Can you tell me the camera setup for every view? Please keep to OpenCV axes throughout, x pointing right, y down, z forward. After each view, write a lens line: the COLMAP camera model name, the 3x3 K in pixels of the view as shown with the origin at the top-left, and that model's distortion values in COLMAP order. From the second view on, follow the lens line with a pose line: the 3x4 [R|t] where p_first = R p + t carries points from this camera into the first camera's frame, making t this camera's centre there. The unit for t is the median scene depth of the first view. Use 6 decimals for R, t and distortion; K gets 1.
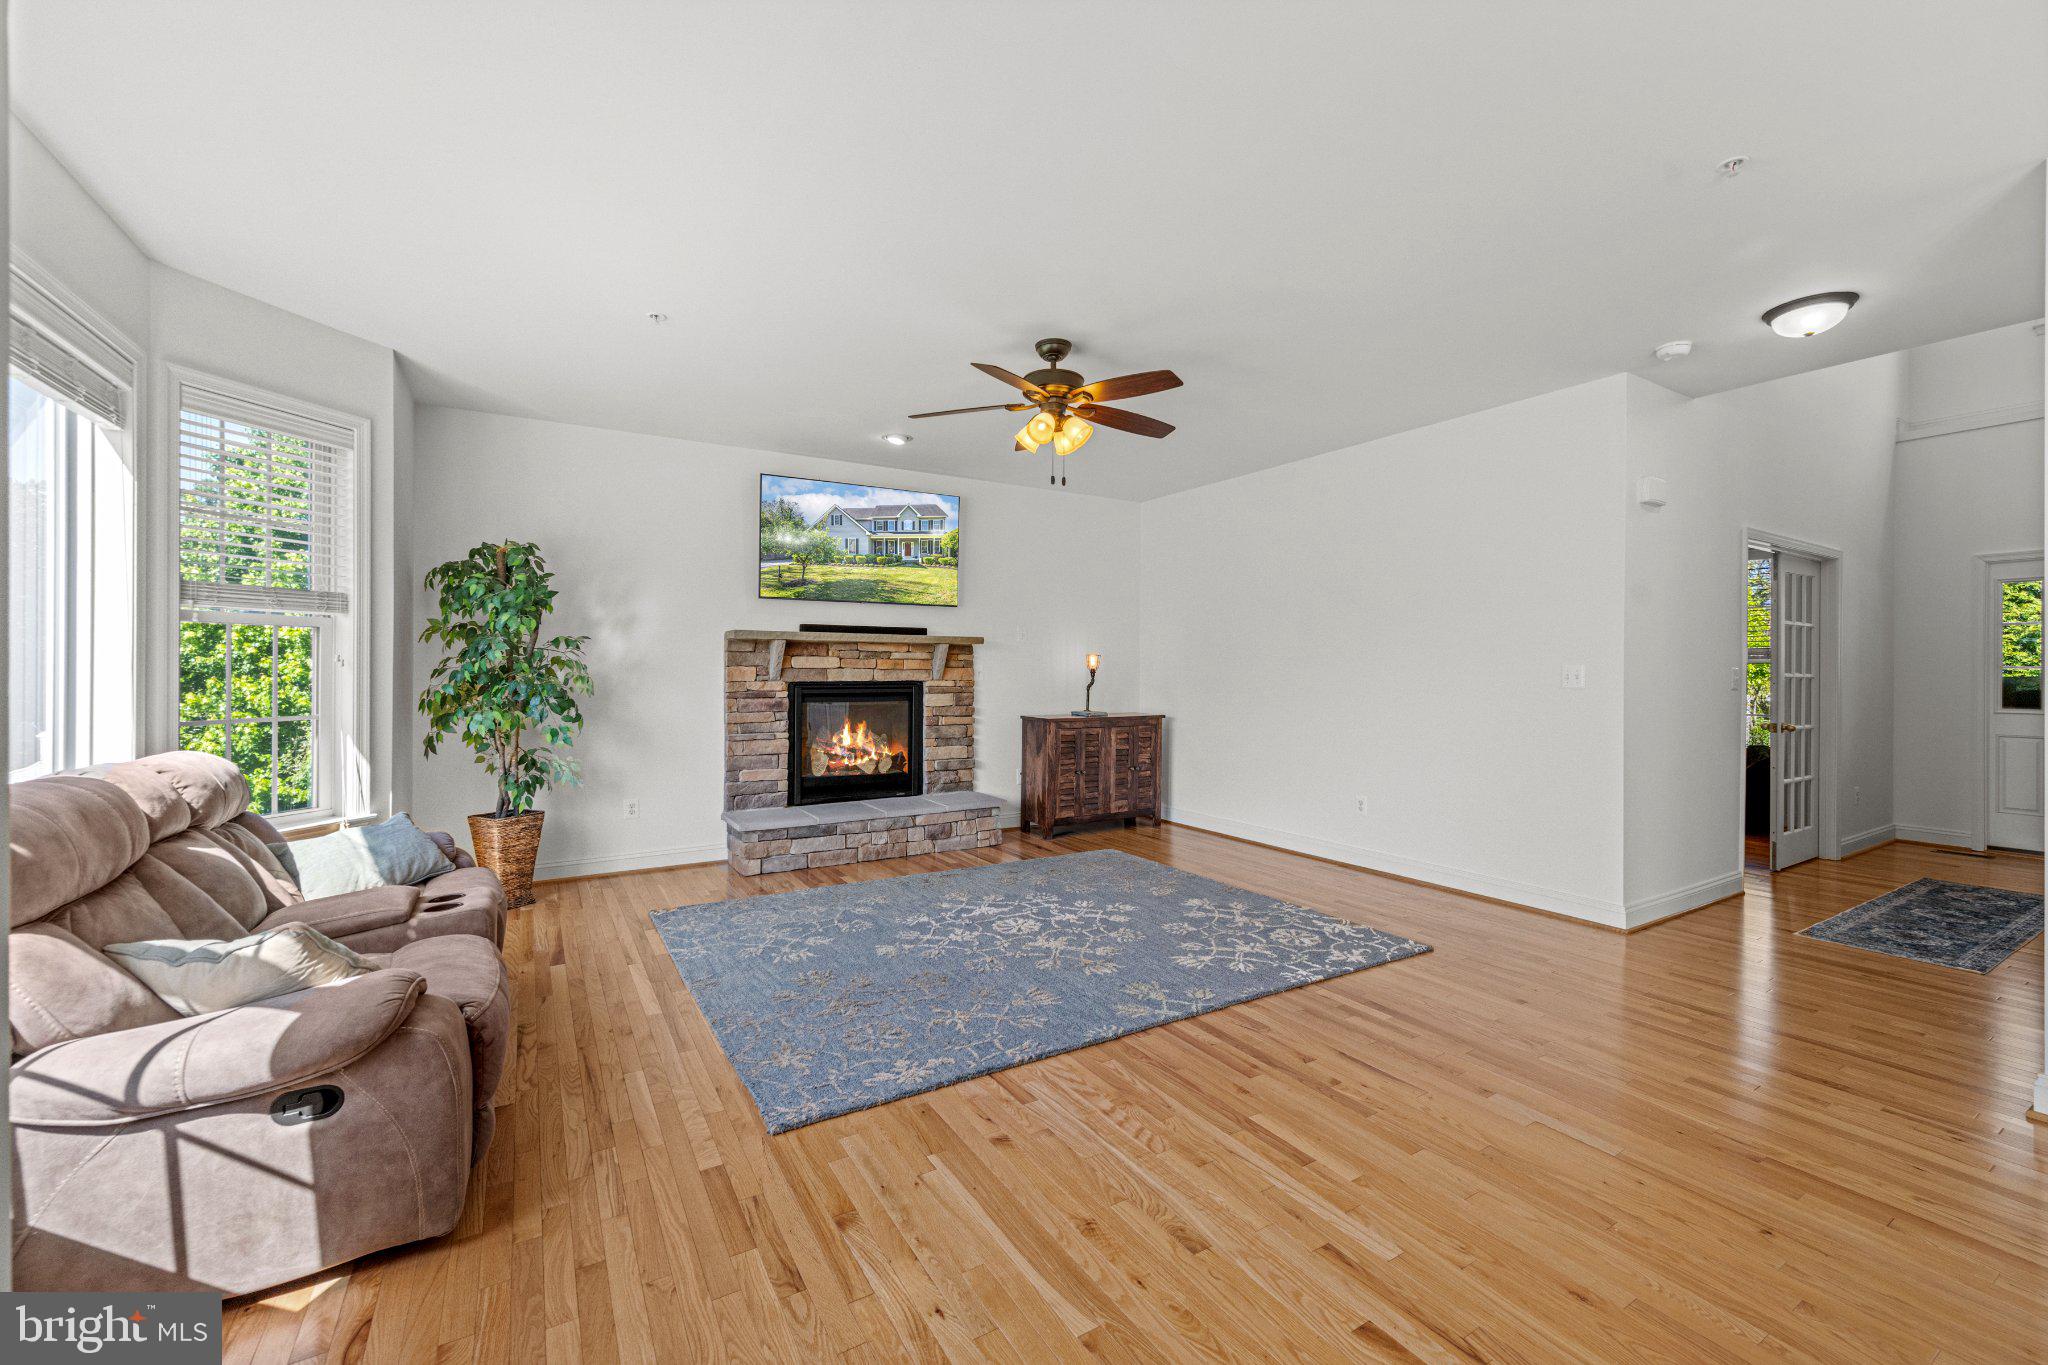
lens RADIAL K [[827.3, 0, 1028.3], [0, 827.3, 673.6], [0, 0, 1]] dist [0.000507, -0.001176]
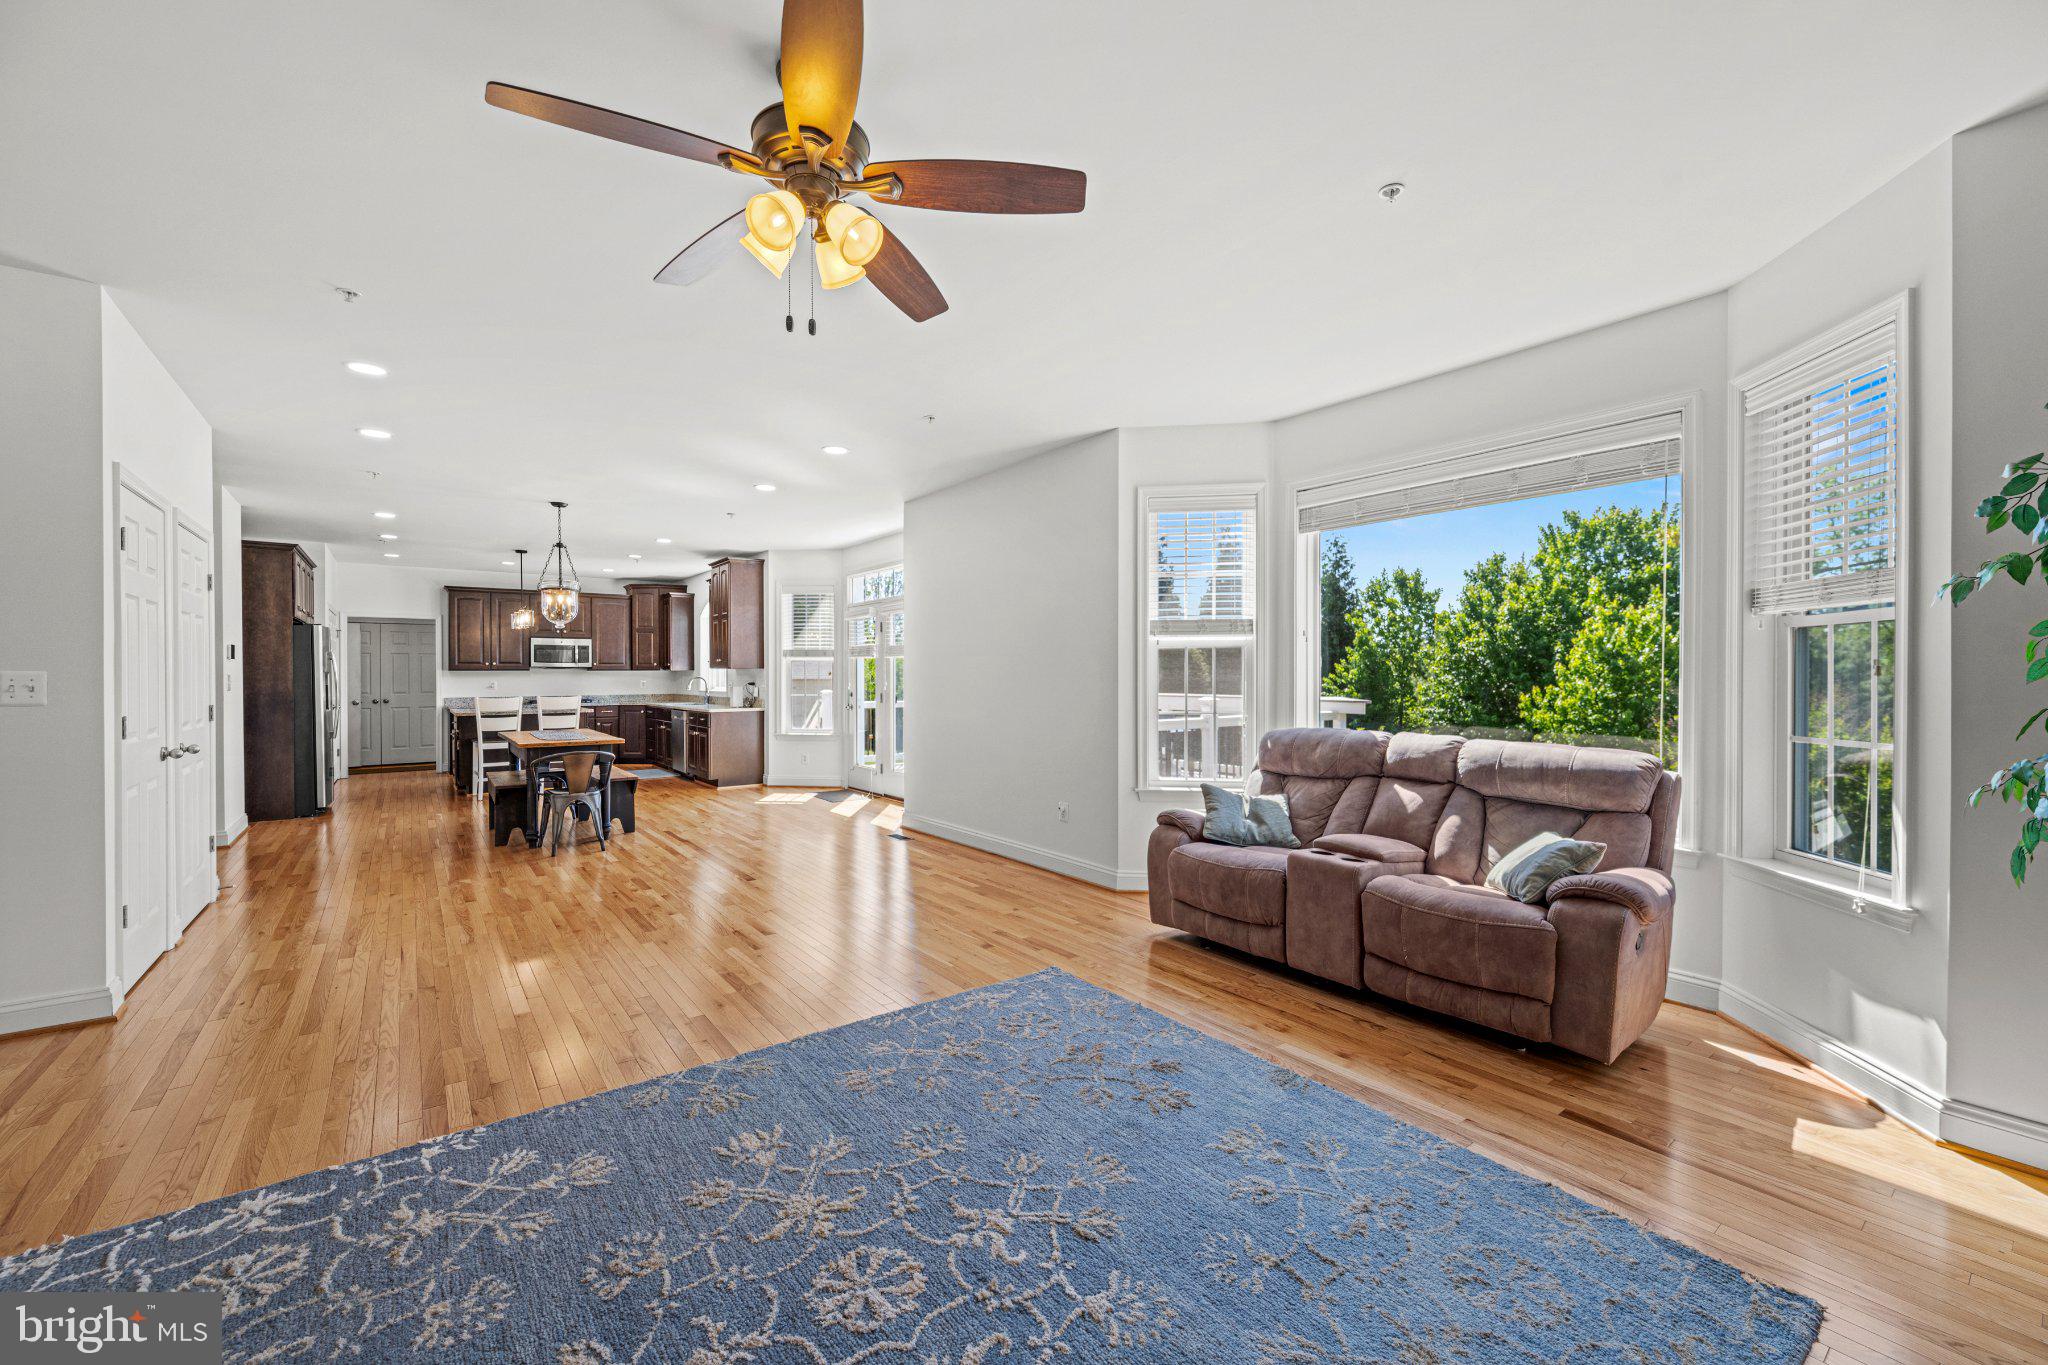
lens RADIAL K [[827.3, 0, 1033.0], [0, 827.3, 675.4], [0, 0, 1]] dist [0.000507, -0.001176]
pose [[-0.994212, -0.002749, -0.107404, -0.039645], [-0.003089, 0.999991, 0.002996, -0.007050], [0.107395, 0.003310, -0.994211, 1.106478]]
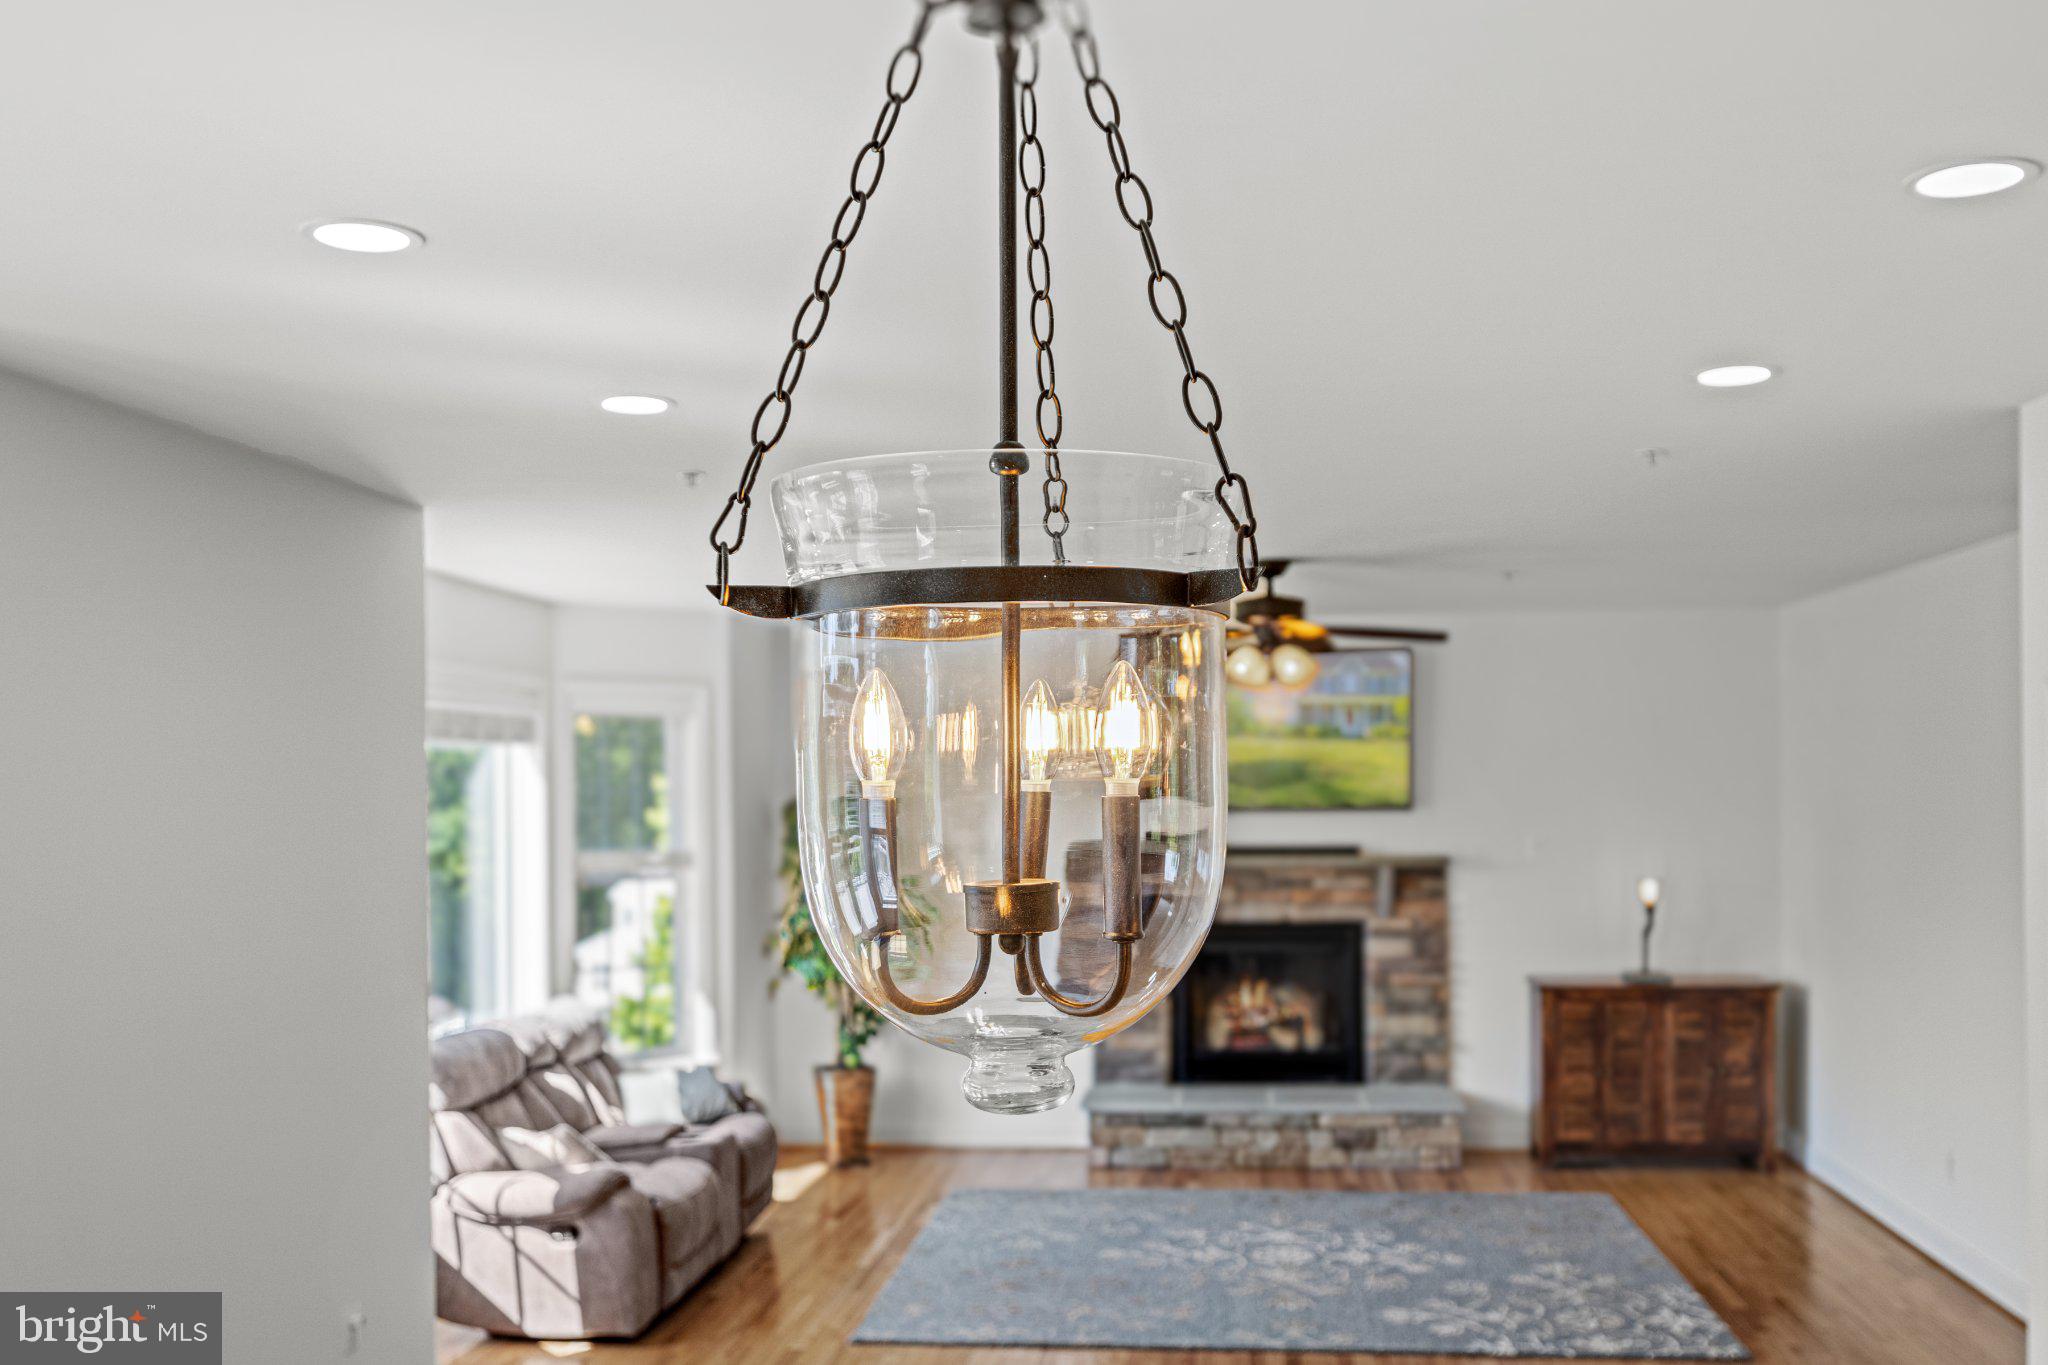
lens RADIAL K [[1855.5, 0, 1089.5], [0, 1855.5, 777.1], [0, 0, 1]] dist [-0.003067, 0.000000]
pose [[0.811939, -0.011392, -0.583631, 0.696096], [0.008054, 0.999933, -0.008314, -0.116698], [0.583687, 0.002050, 0.811976, -0.456165]]
